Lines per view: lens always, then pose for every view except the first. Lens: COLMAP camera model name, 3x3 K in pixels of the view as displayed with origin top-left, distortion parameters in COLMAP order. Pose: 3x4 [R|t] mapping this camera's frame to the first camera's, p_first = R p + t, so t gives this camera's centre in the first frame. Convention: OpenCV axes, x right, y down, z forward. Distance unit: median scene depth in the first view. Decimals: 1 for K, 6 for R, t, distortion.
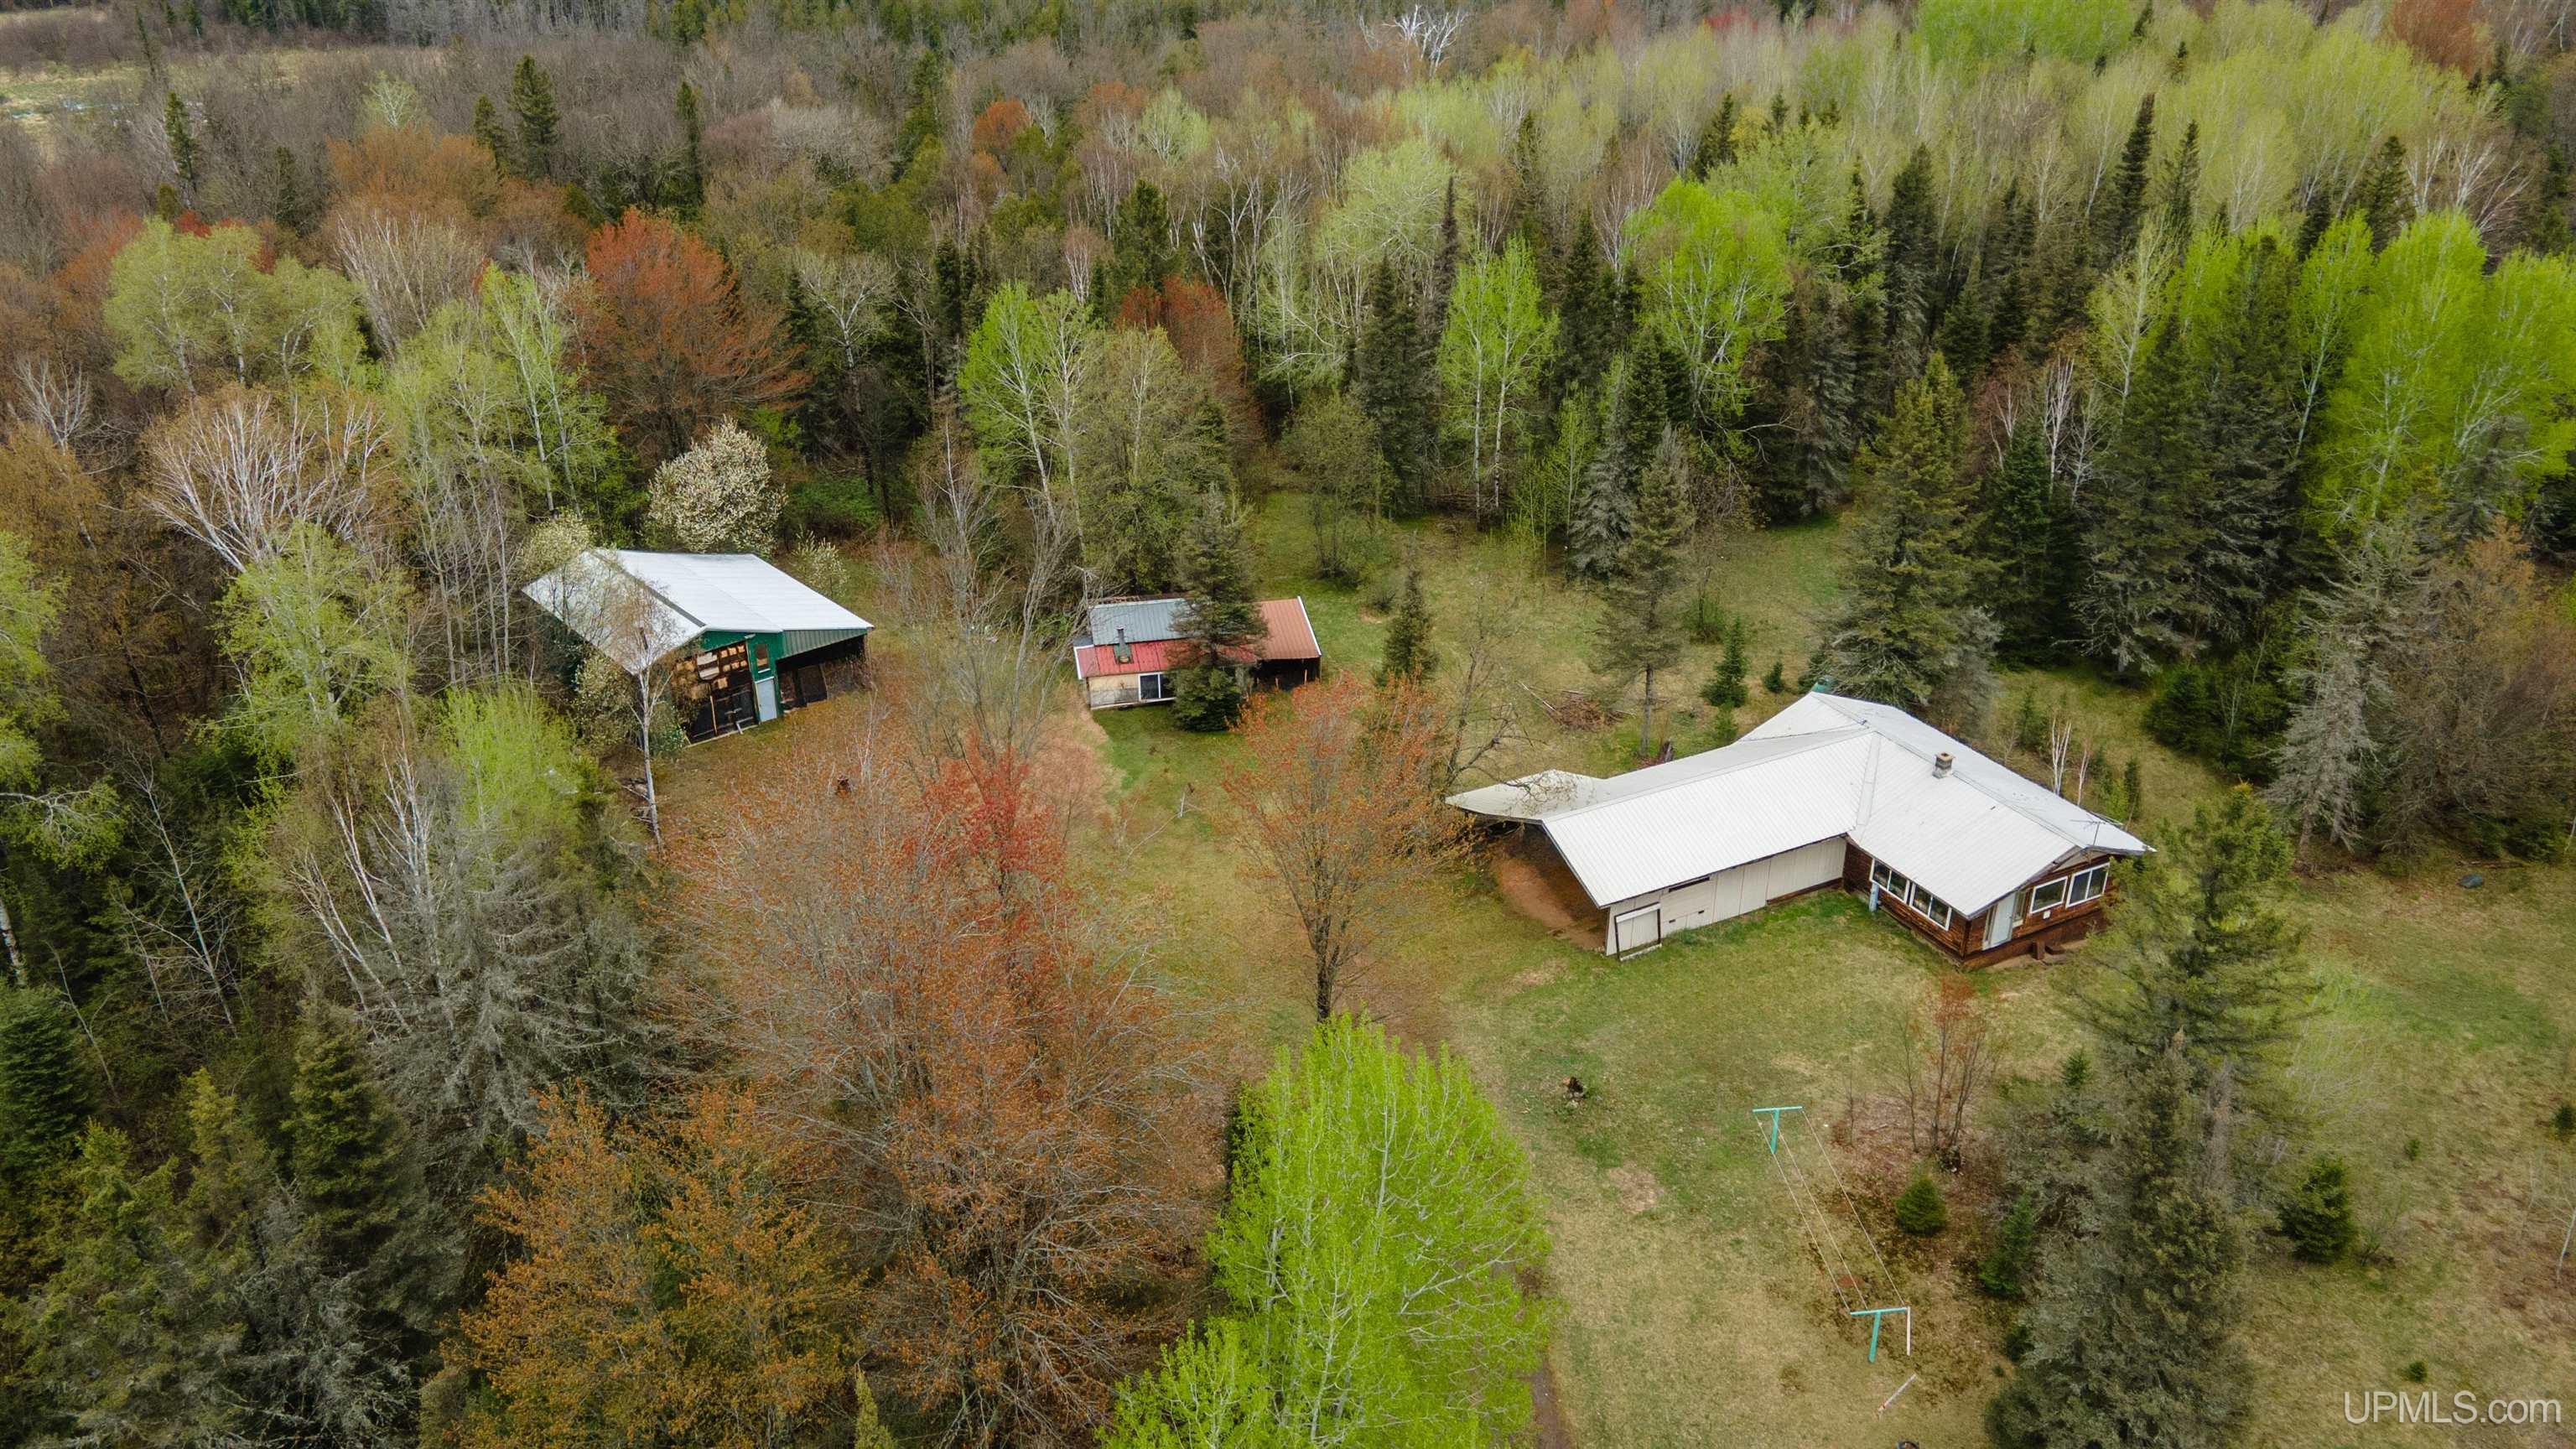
lens RADIAL K [[1865.9, 0, 1288.0], [0, 1865.9, 724.5], [0, 0, 1]] dist [0.045321, -0.002321]
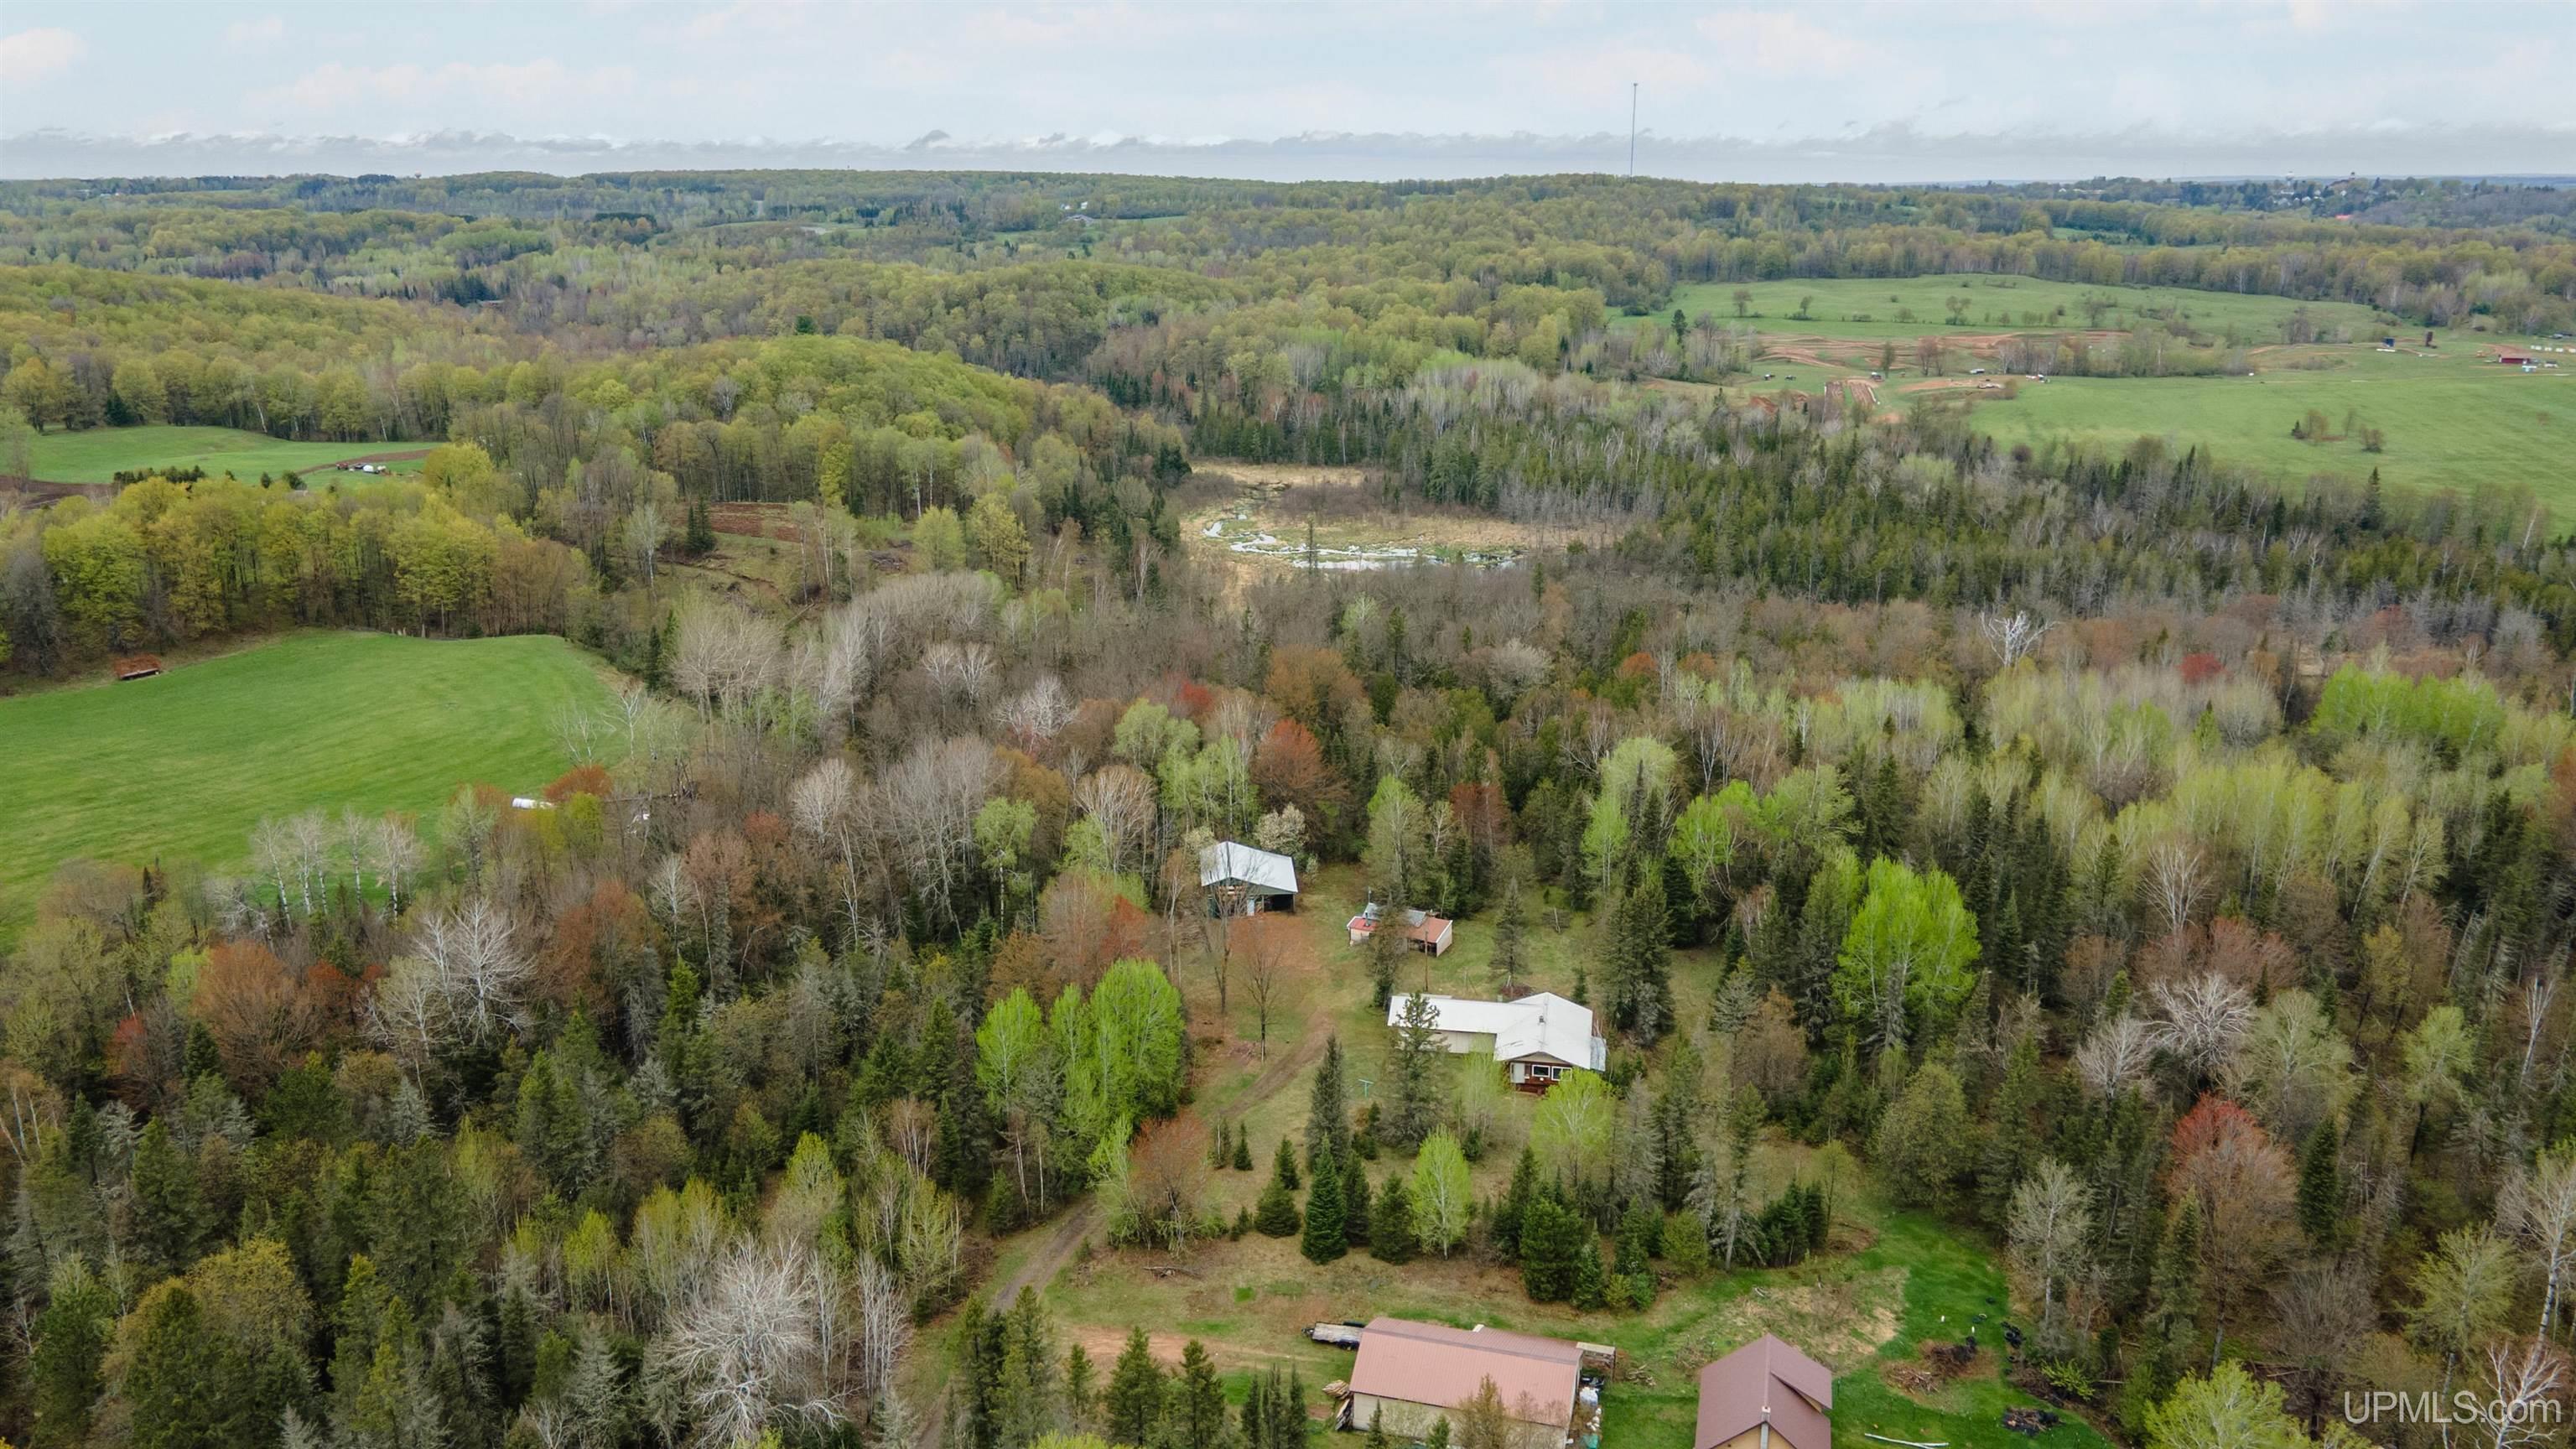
lens RADIAL K [[1865.9, 0, 1288.0], [0, 1865.9, 724.5], [0, 0, 1]] dist [0.045321, -0.002321]
pose [[0.799516, 0.169770, -0.576153, 1.235775], [-0.274901, 0.956290, -0.099692, -0.013748], [0.534045, 0.238090, 0.811239, -1.174368]]
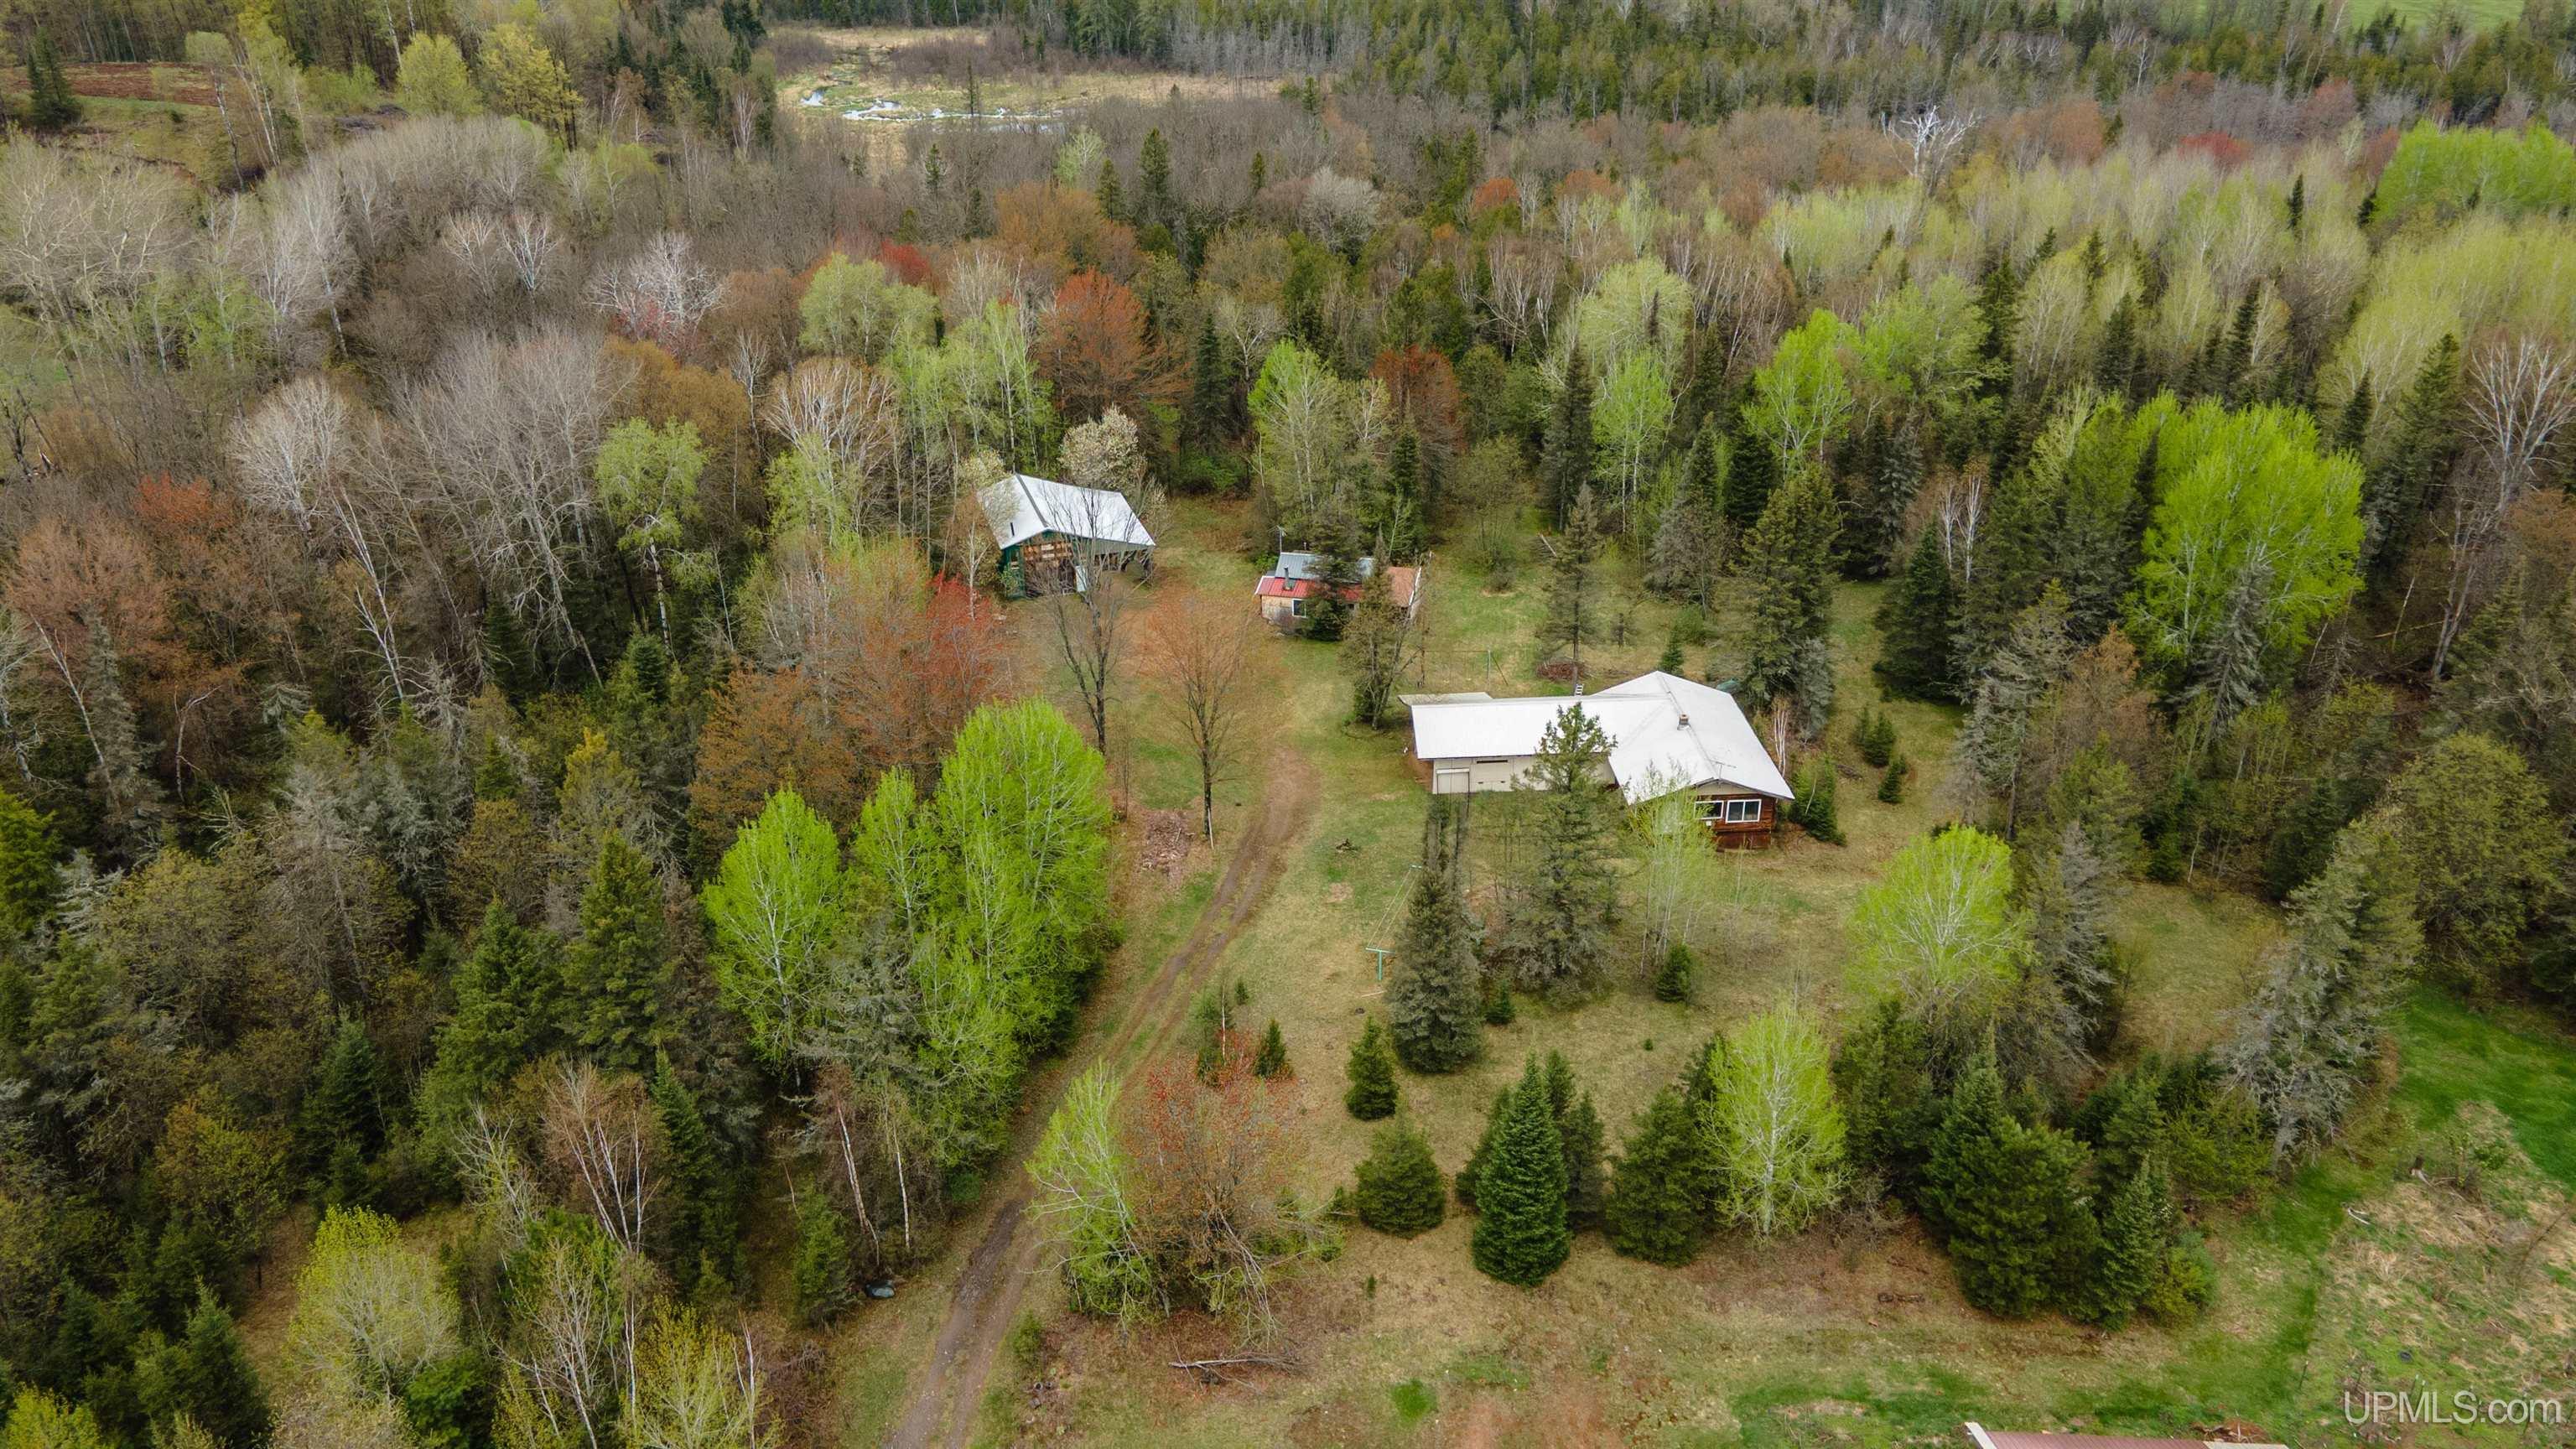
lens RADIAL K [[1870.0, 0, 1285.0], [0, 1870.0, 758.7], [0, 0, 1]] dist [-0.000623, 0.064914]
pose [[0.915057, 0.187066, -0.357320, 0.490811], [-0.181125, 0.982170, 0.050349, 0.026494], [0.360368, 0.018648, 0.932624, -0.448733]]
